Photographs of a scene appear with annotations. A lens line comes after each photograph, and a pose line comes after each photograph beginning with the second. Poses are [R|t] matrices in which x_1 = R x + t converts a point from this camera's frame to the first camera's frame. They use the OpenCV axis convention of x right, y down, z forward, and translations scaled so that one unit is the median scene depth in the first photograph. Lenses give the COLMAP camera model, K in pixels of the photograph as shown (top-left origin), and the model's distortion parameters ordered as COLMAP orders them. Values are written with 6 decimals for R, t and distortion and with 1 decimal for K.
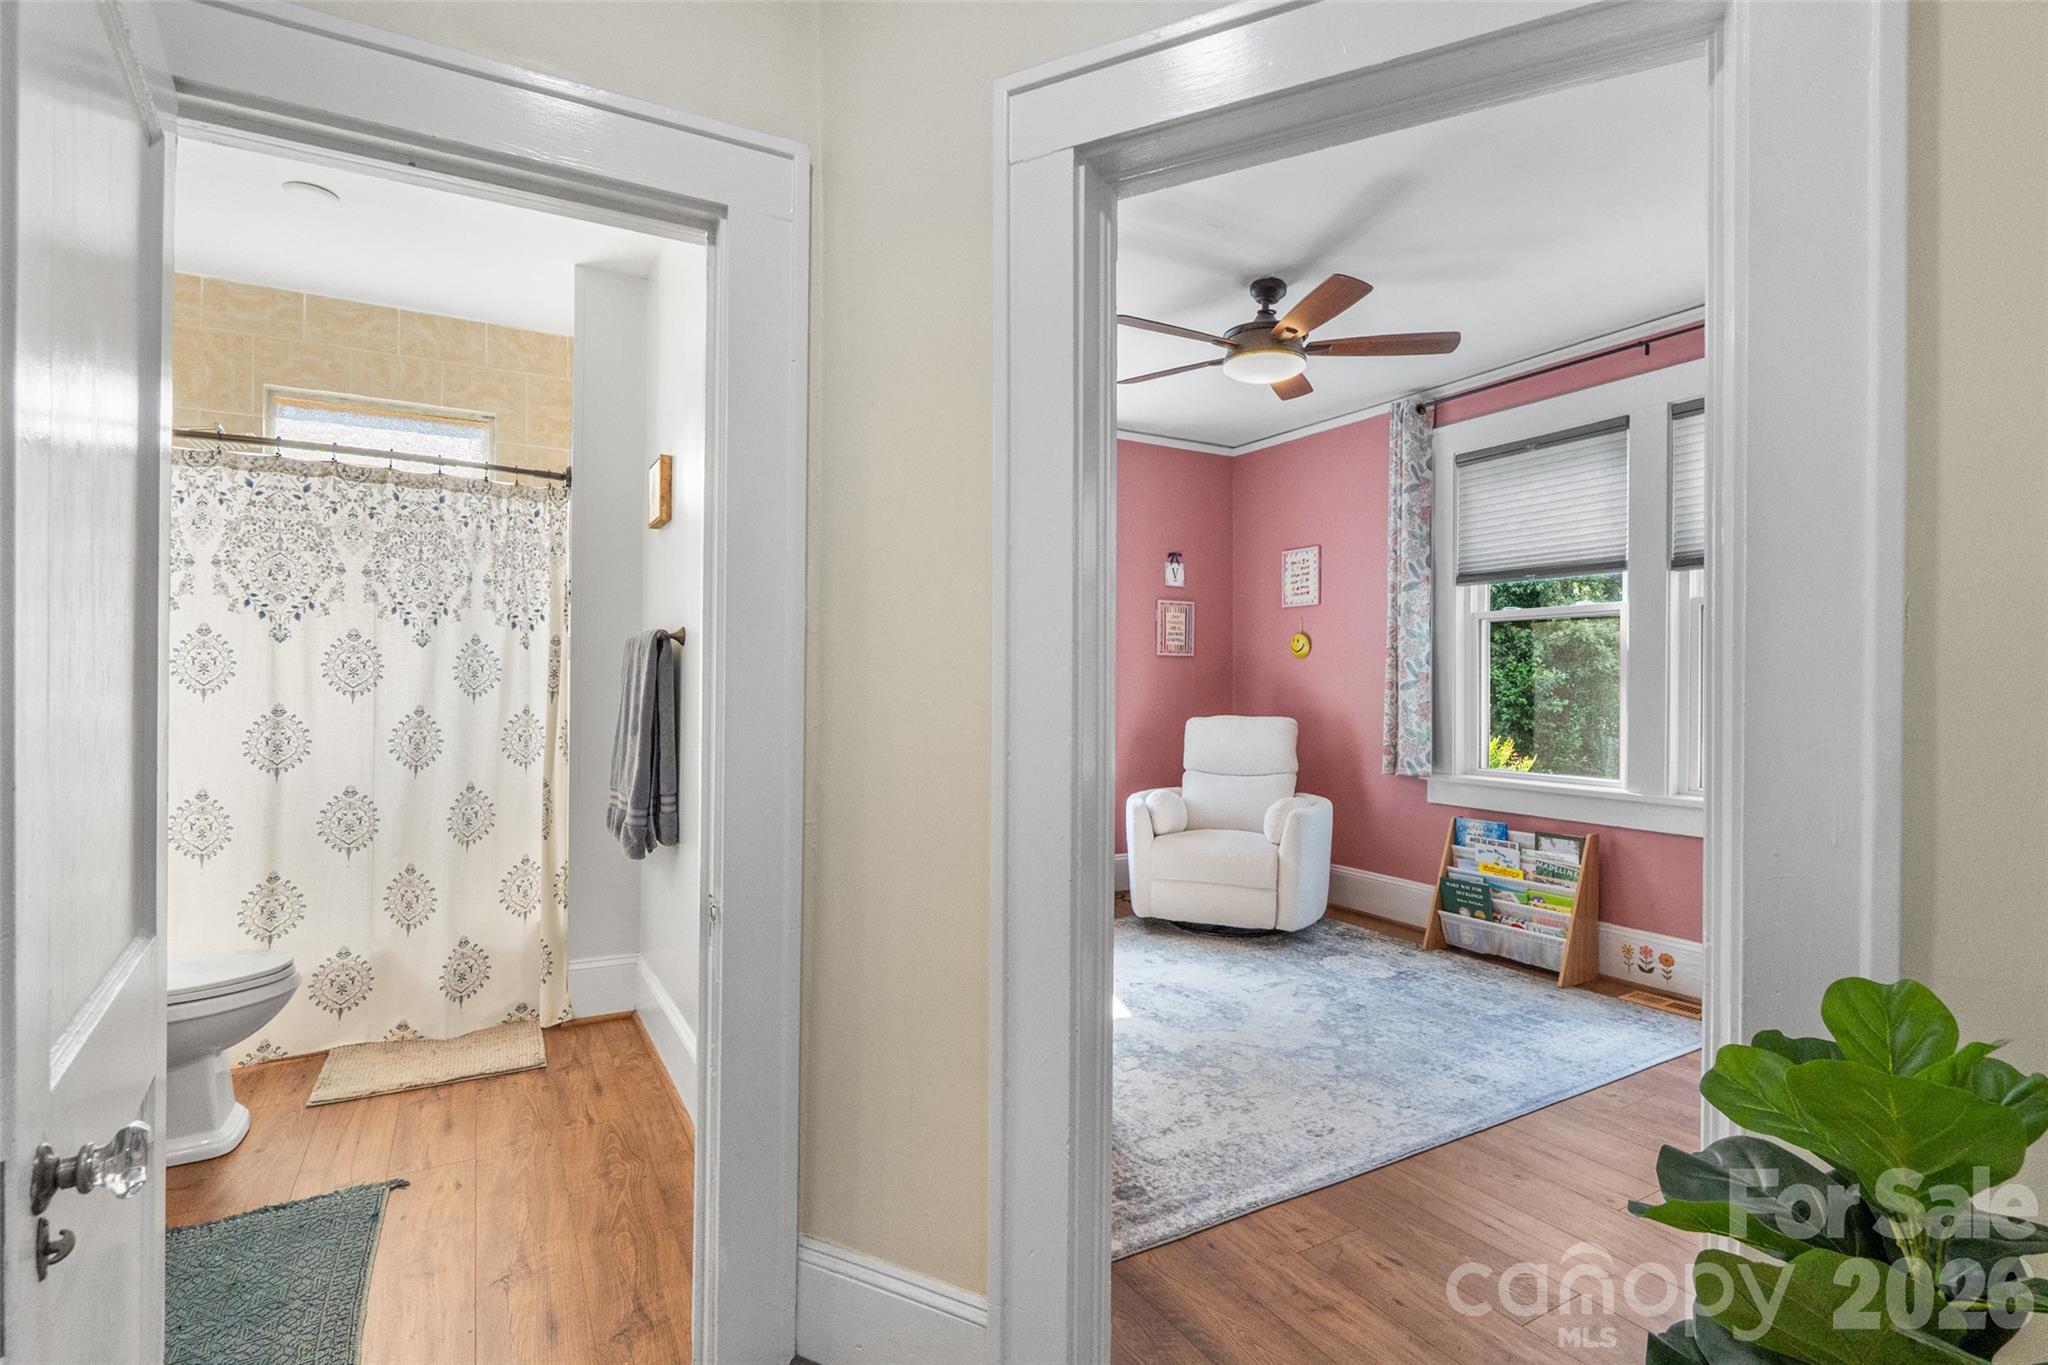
lens RADIAL K [[960.0, 0, 1022.2], [0, 960.0, 680.1], [0, 0, 1]] dist [-0.008624, 0.002665]
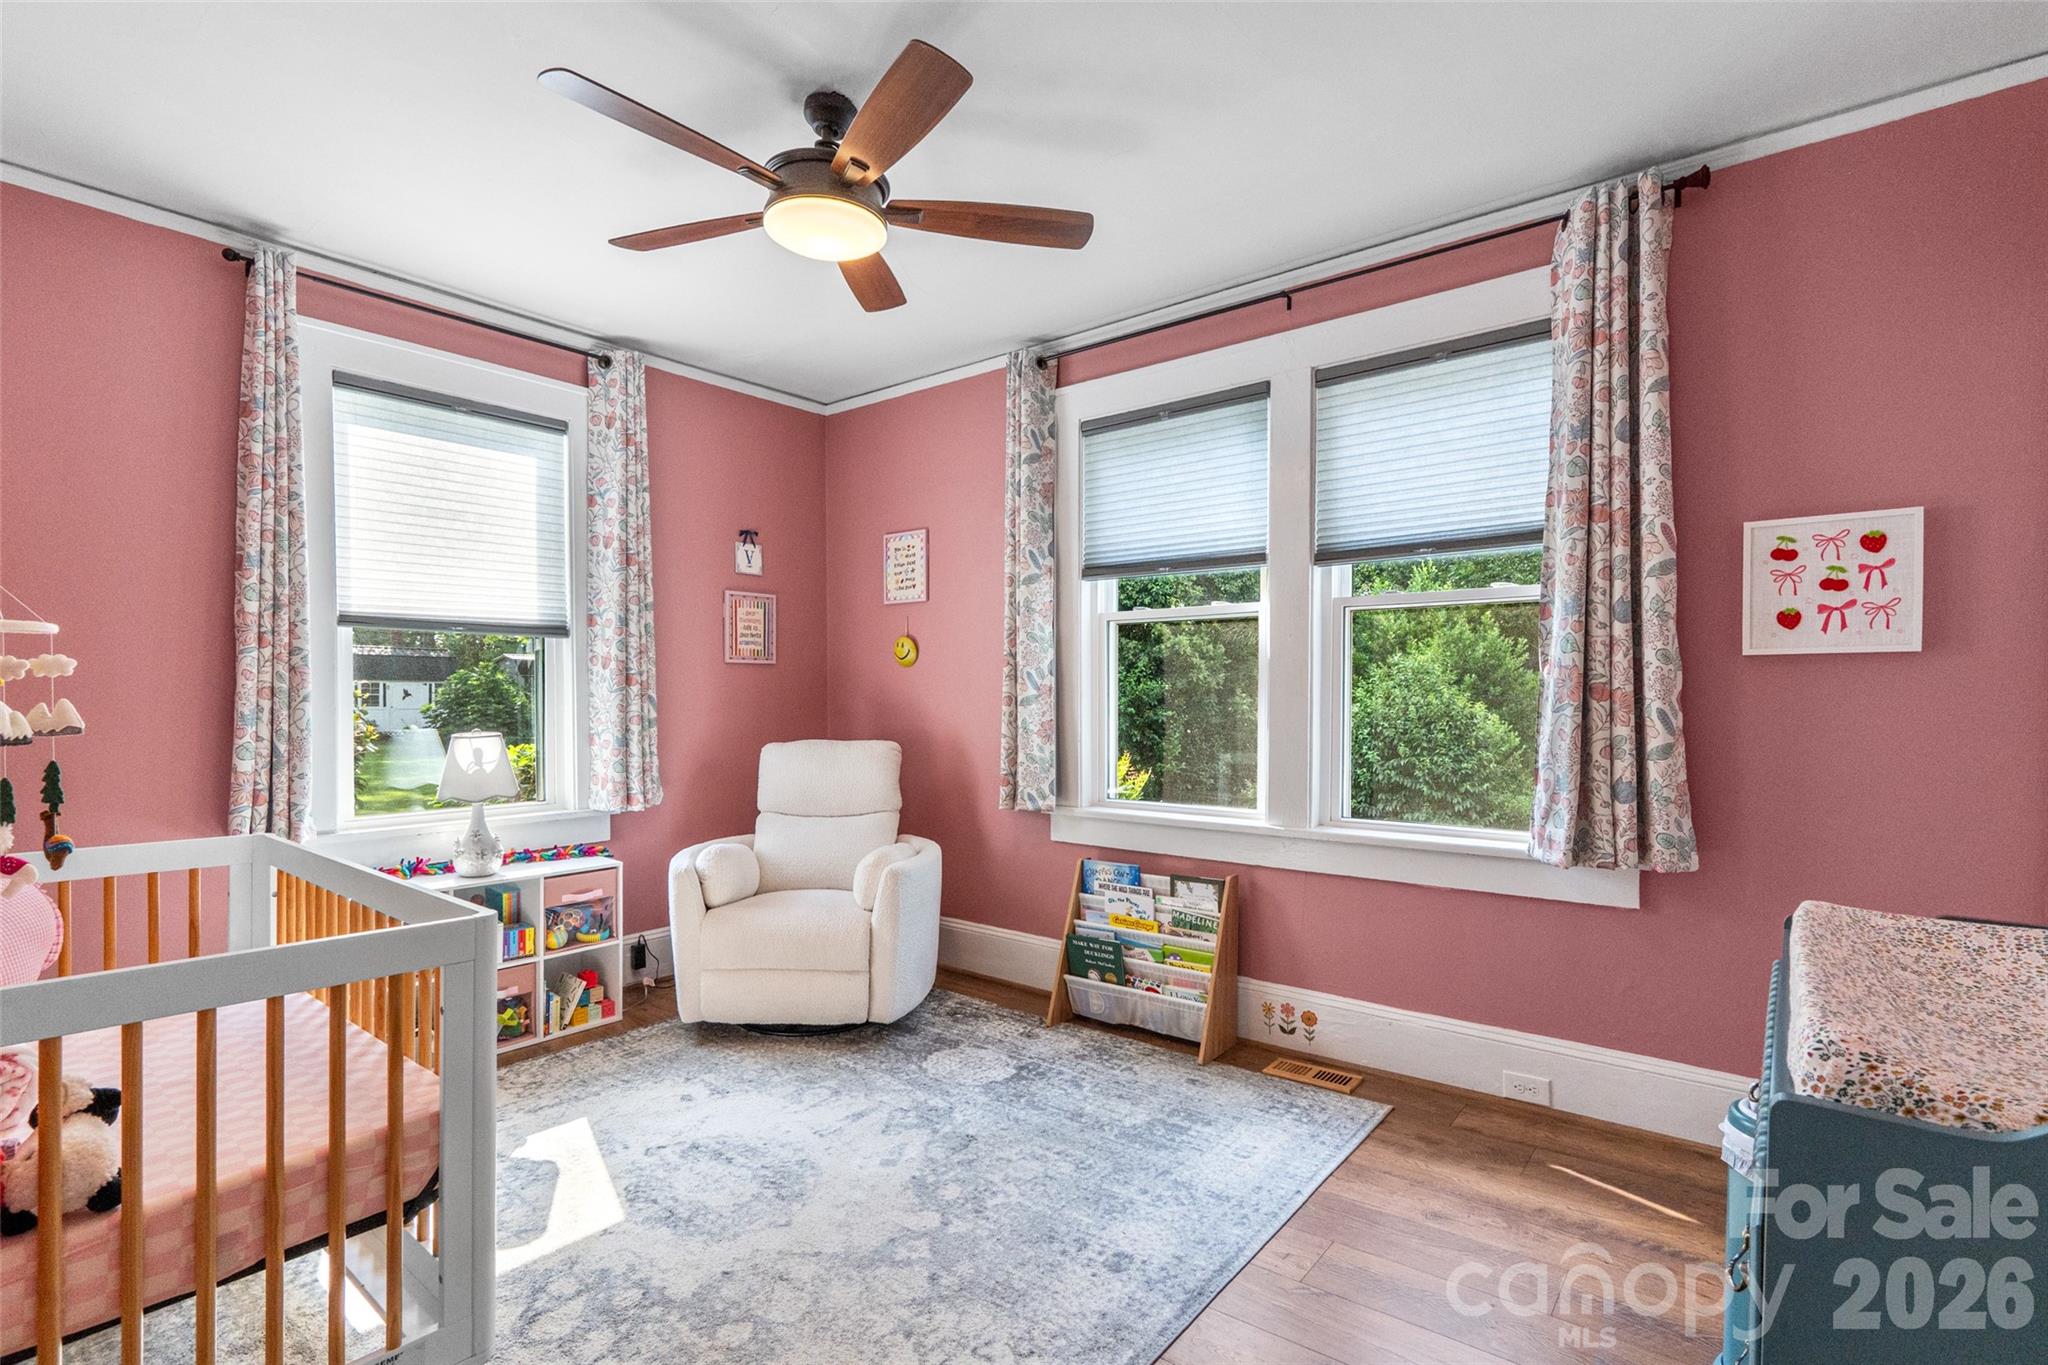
lens RADIAL K [[960.0, 0, 1018.1], [0, 960.0, 712.5], [0, 0, 1]] dist [-0.008624, 0.002665]
pose [[0.932385, -0.012843, 0.361239, 0.110469], [0.004637, 0.999711, 0.023572, -0.004000], [-0.361438, -0.020303, 0.932175, 0.269625]]
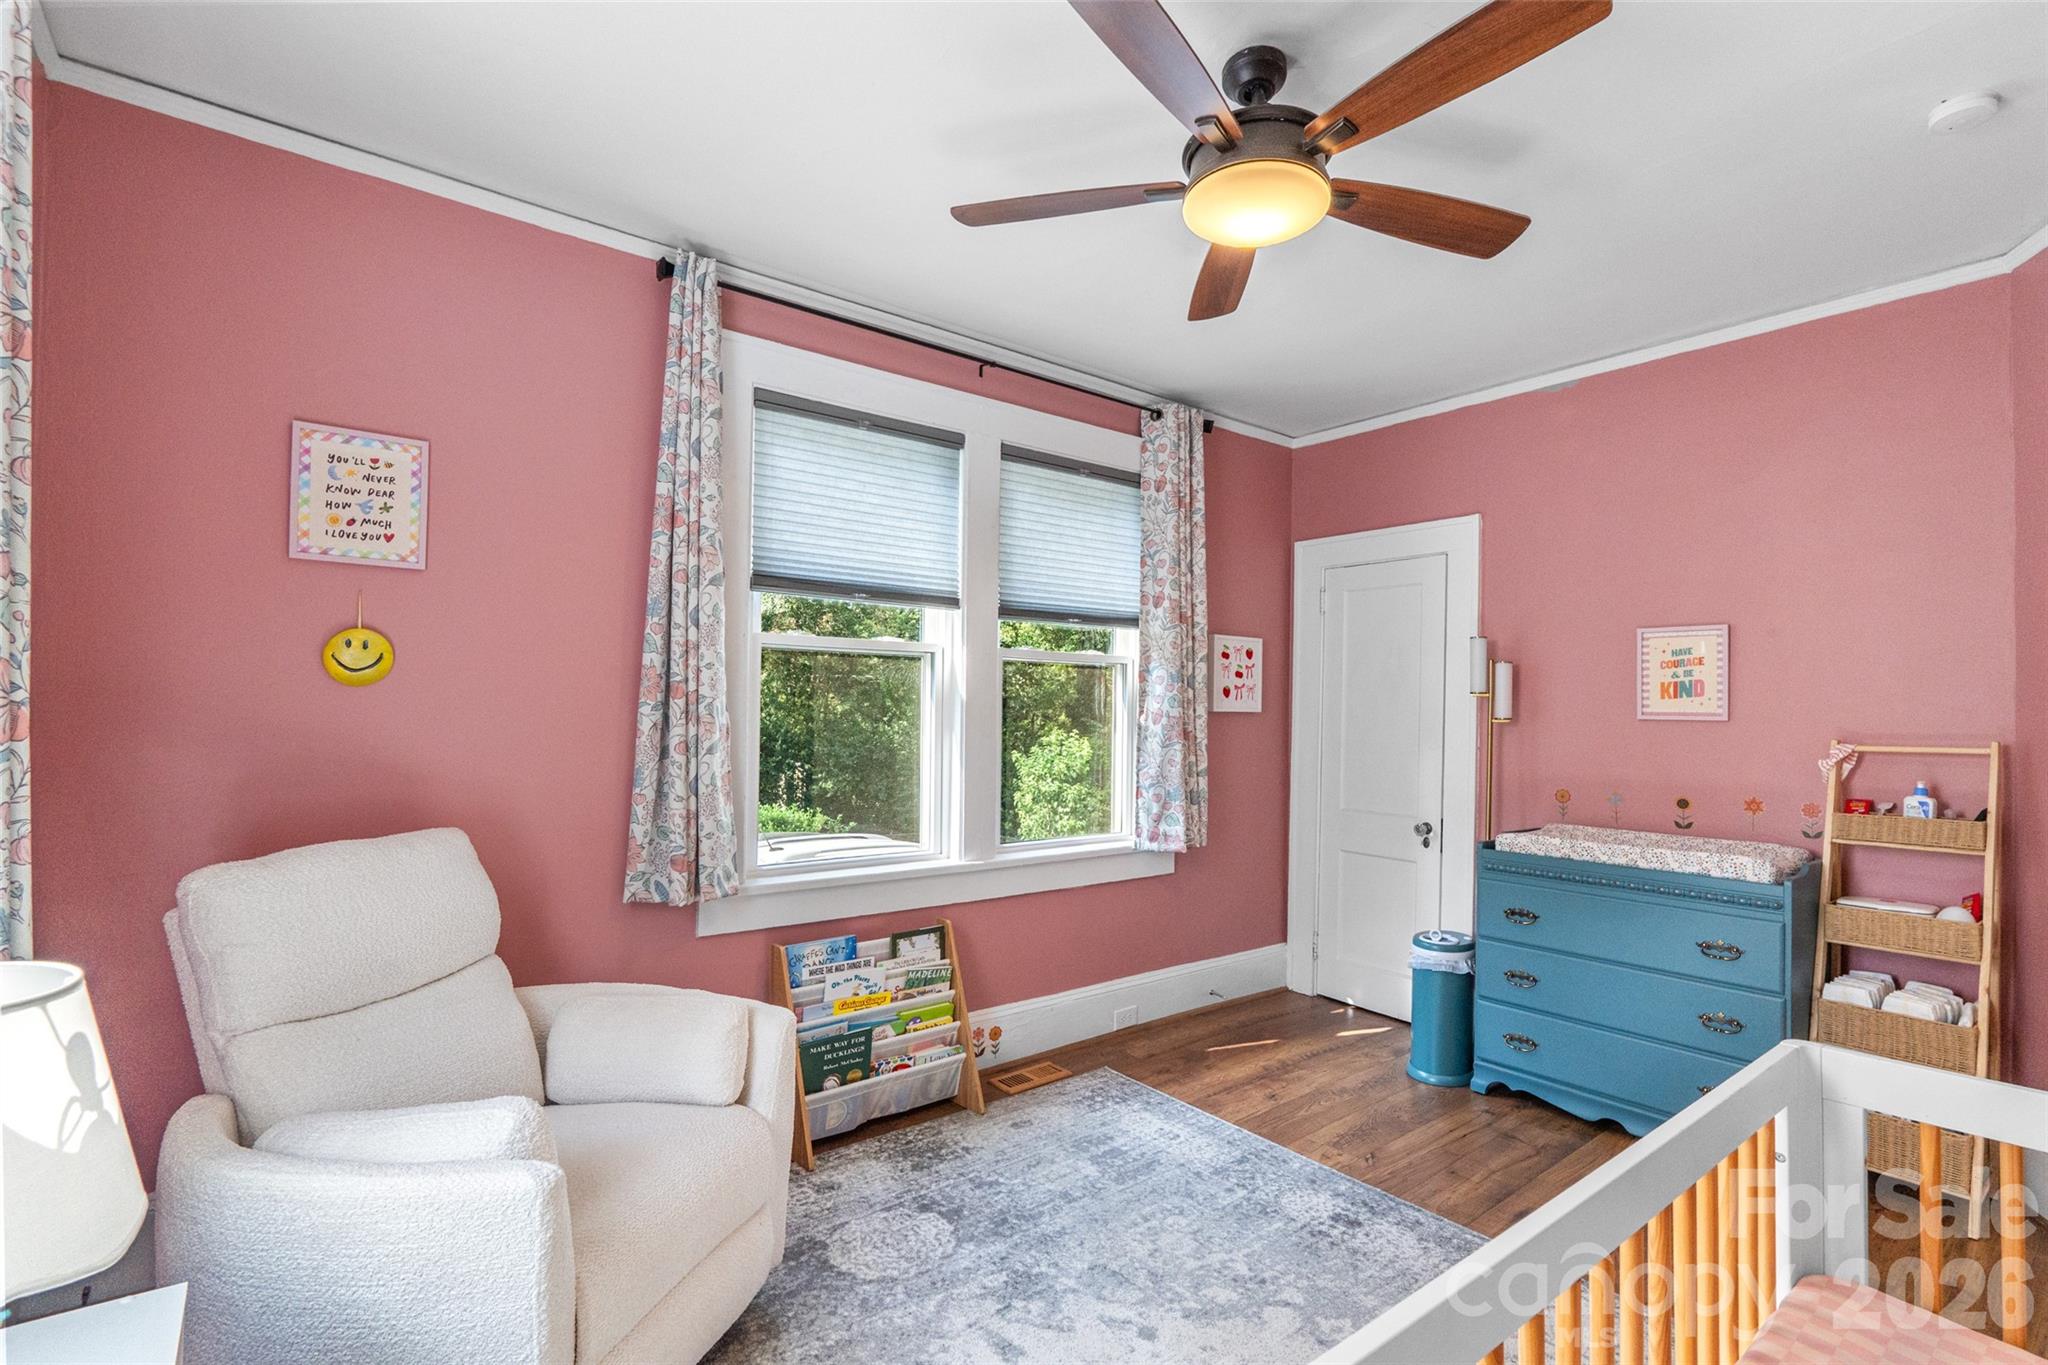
lens RADIAL K [[960.0, 0, 1028.0], [0, 960.0, 693.2], [0, 0, 1]] dist [-0.008624, 0.002665]
pose [[-0.150796, 0.008047, 0.988532, -0.237432], [-0.020649, 0.999723, -0.011287, -0.027520], [-0.988349, -0.022114, -0.150588, 1.016467]]
